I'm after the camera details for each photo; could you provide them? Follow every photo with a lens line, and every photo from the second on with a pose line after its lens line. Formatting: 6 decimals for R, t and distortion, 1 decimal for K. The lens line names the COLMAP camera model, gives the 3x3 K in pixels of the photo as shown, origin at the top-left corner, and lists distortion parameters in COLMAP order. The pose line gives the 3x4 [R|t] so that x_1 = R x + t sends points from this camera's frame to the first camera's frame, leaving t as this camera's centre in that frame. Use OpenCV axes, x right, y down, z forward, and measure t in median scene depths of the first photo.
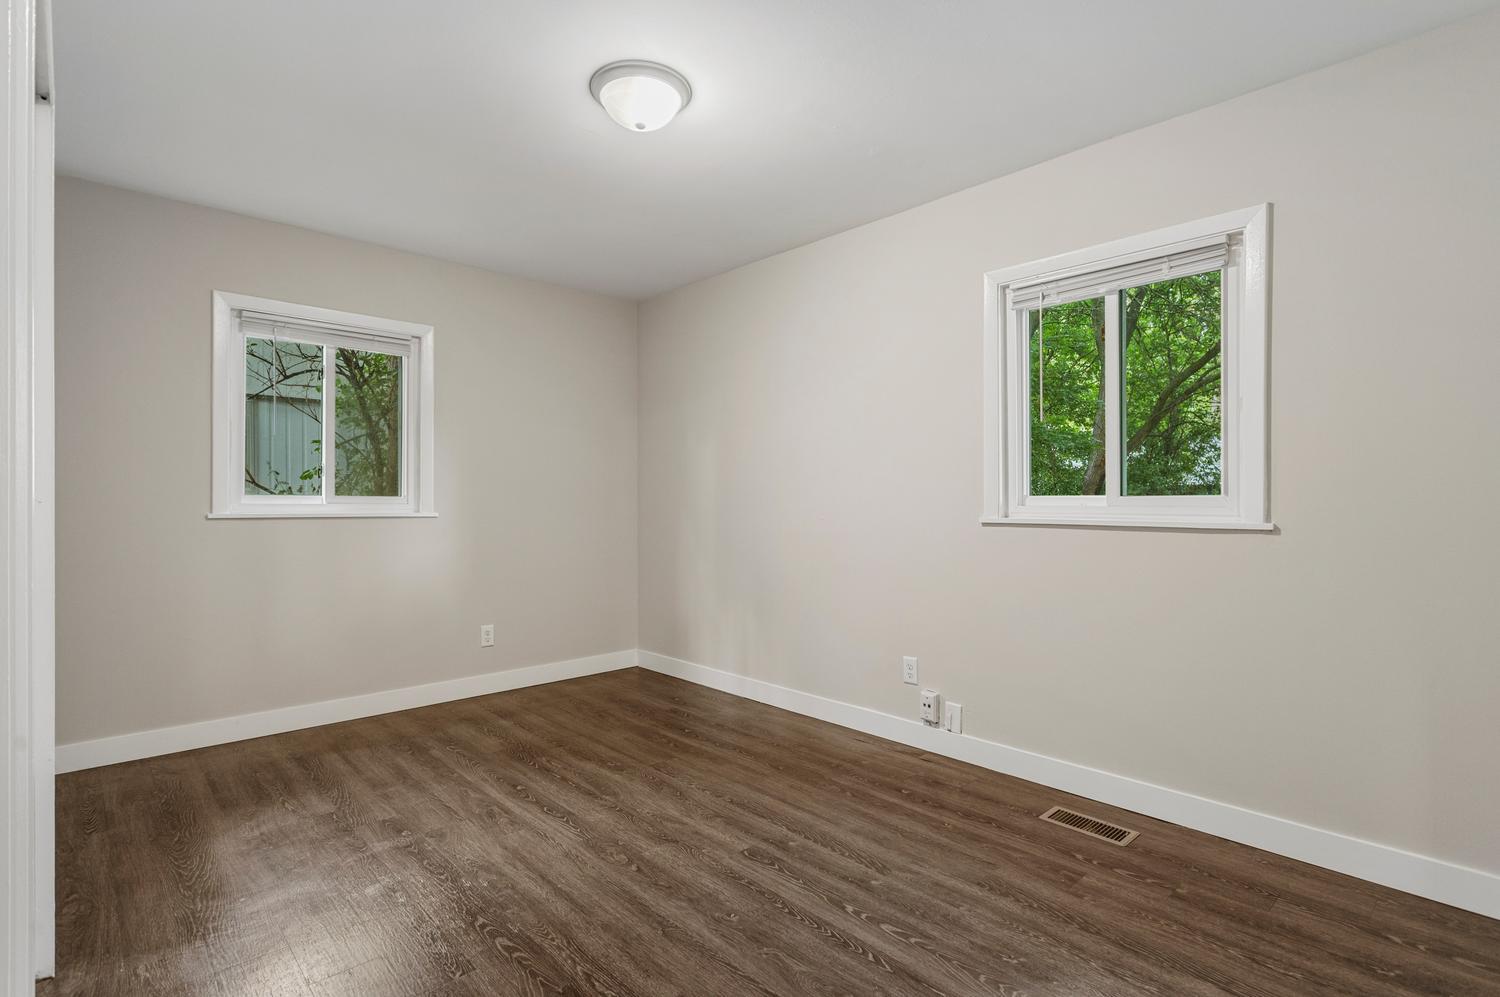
lens RADIAL K [[731.3, 0, 750.0], [0, 731.3, 498.5], [0, 0, 1]] dist [0.015096, 0.000010]
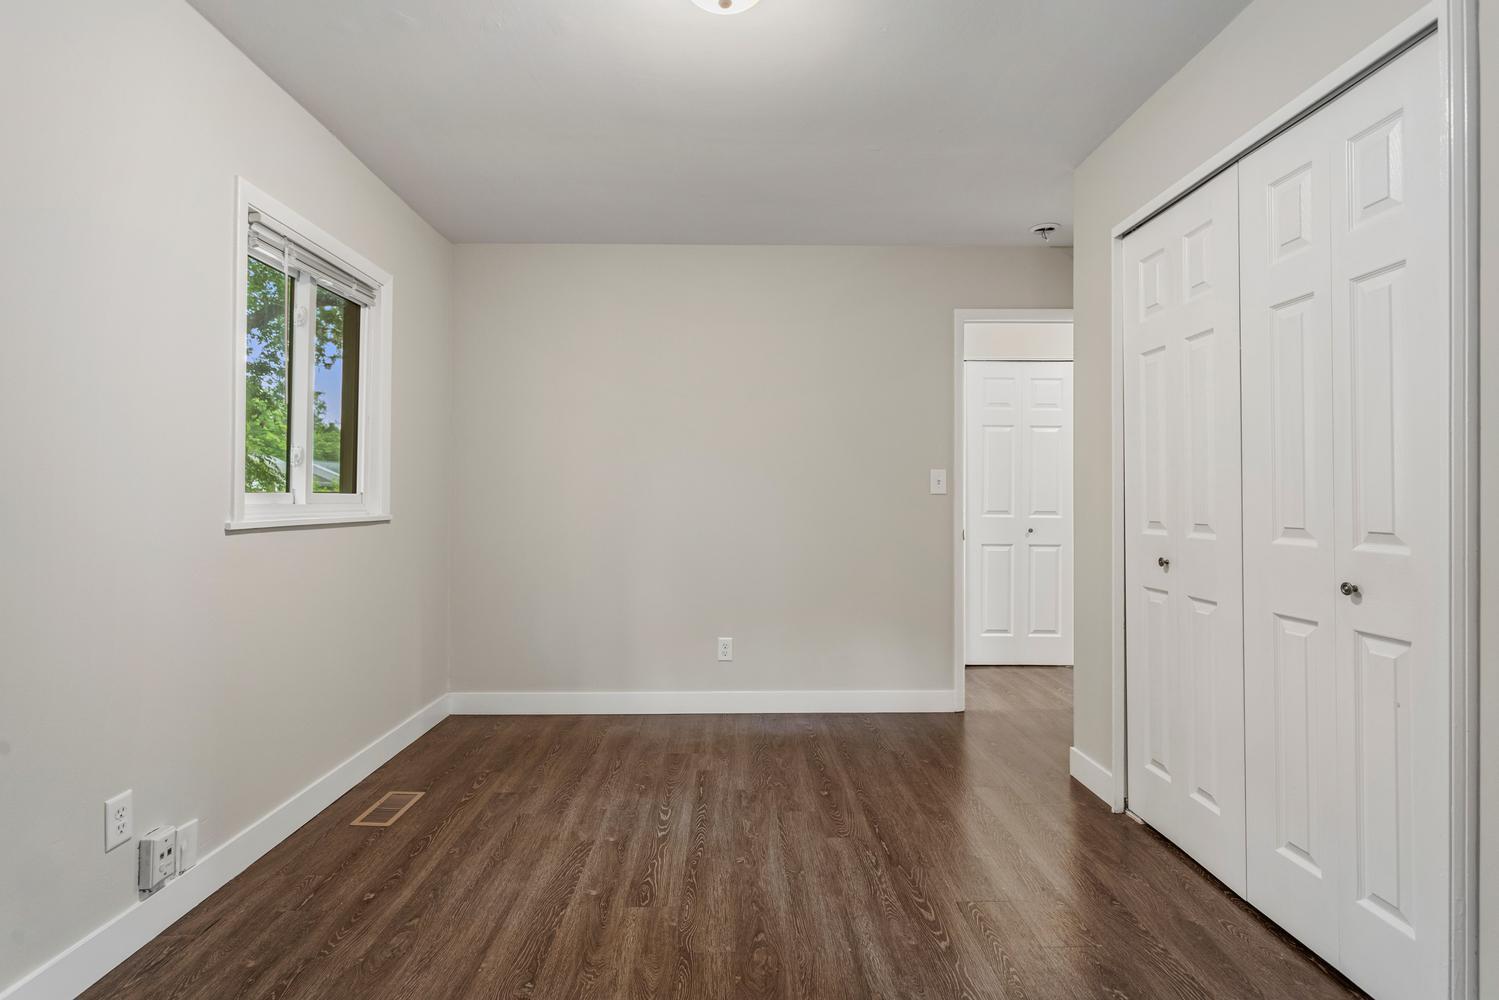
lens RADIAL K [[726.6, 0, 752.4], [0, 726.6, 491.4], [0, 0, 1]] dist [0.002441, 0.000544]
pose [[-0.746181, 0.009231, 0.665679, -0.694759], [-0.000468, 0.999896, -0.014391, 0.007317], [-0.665743, -0.011050, -0.746100, 1.601074]]
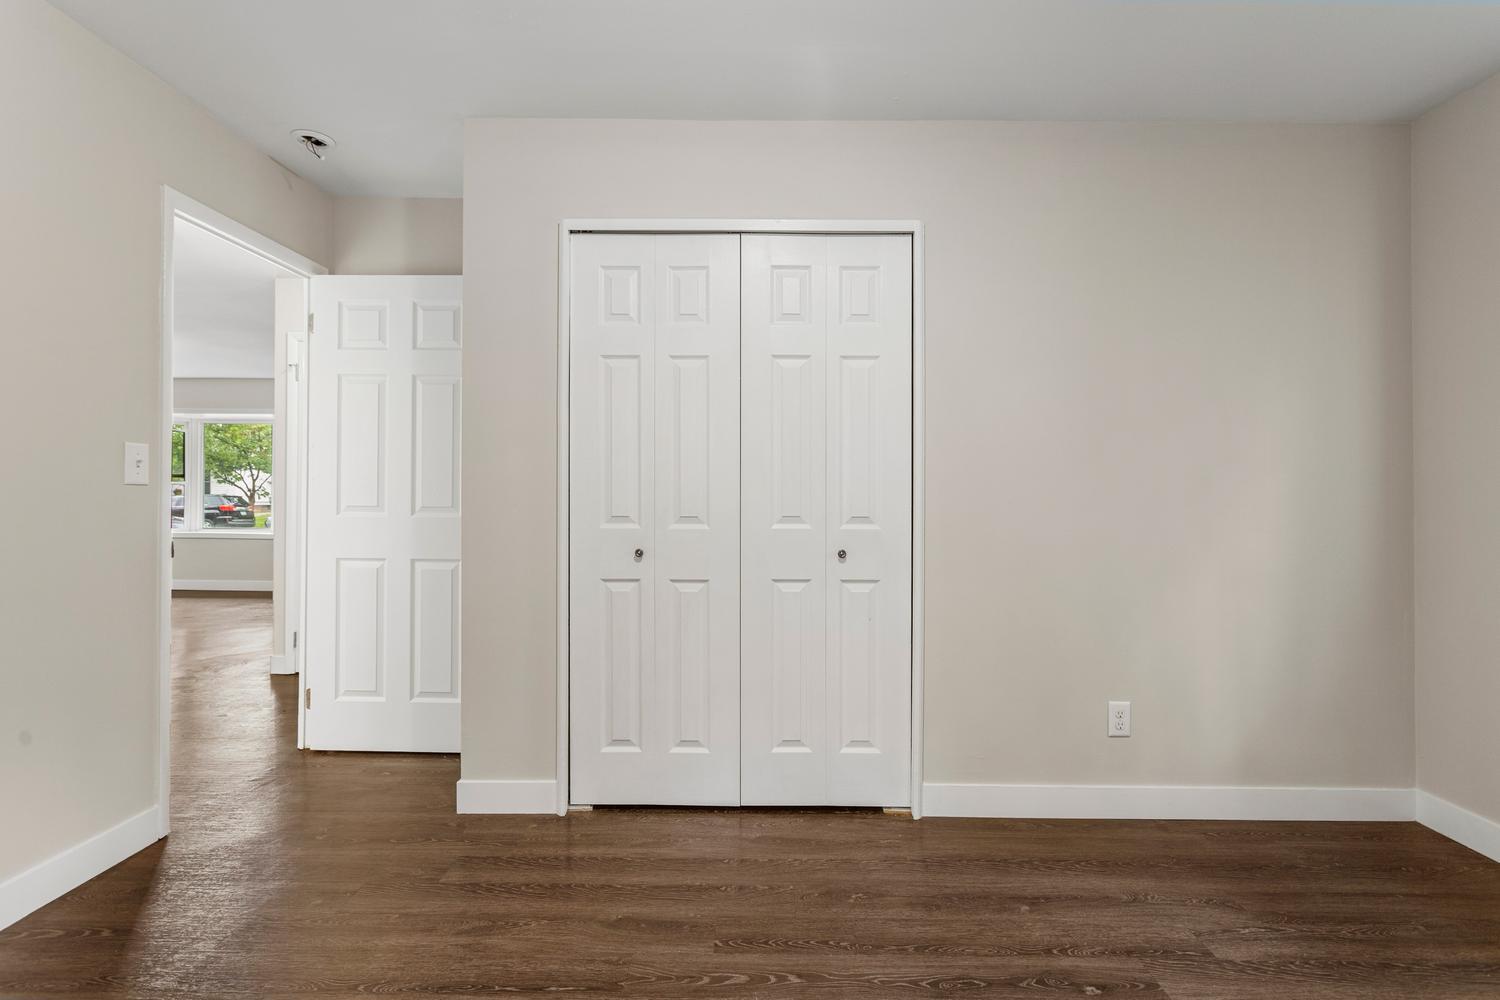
lens RADIAL K [[716.7, 0, 752.3], [0, 716.7, 482.6], [0, 0, 1]] dist [-0.001678, -0.000198]
pose [[-0.695390, -0.011446, -0.718541, 0.242770], [-0.001991, 0.999900, -0.014001, -0.001213], [0.718630, -0.008305, -0.695343, 1.340801]]
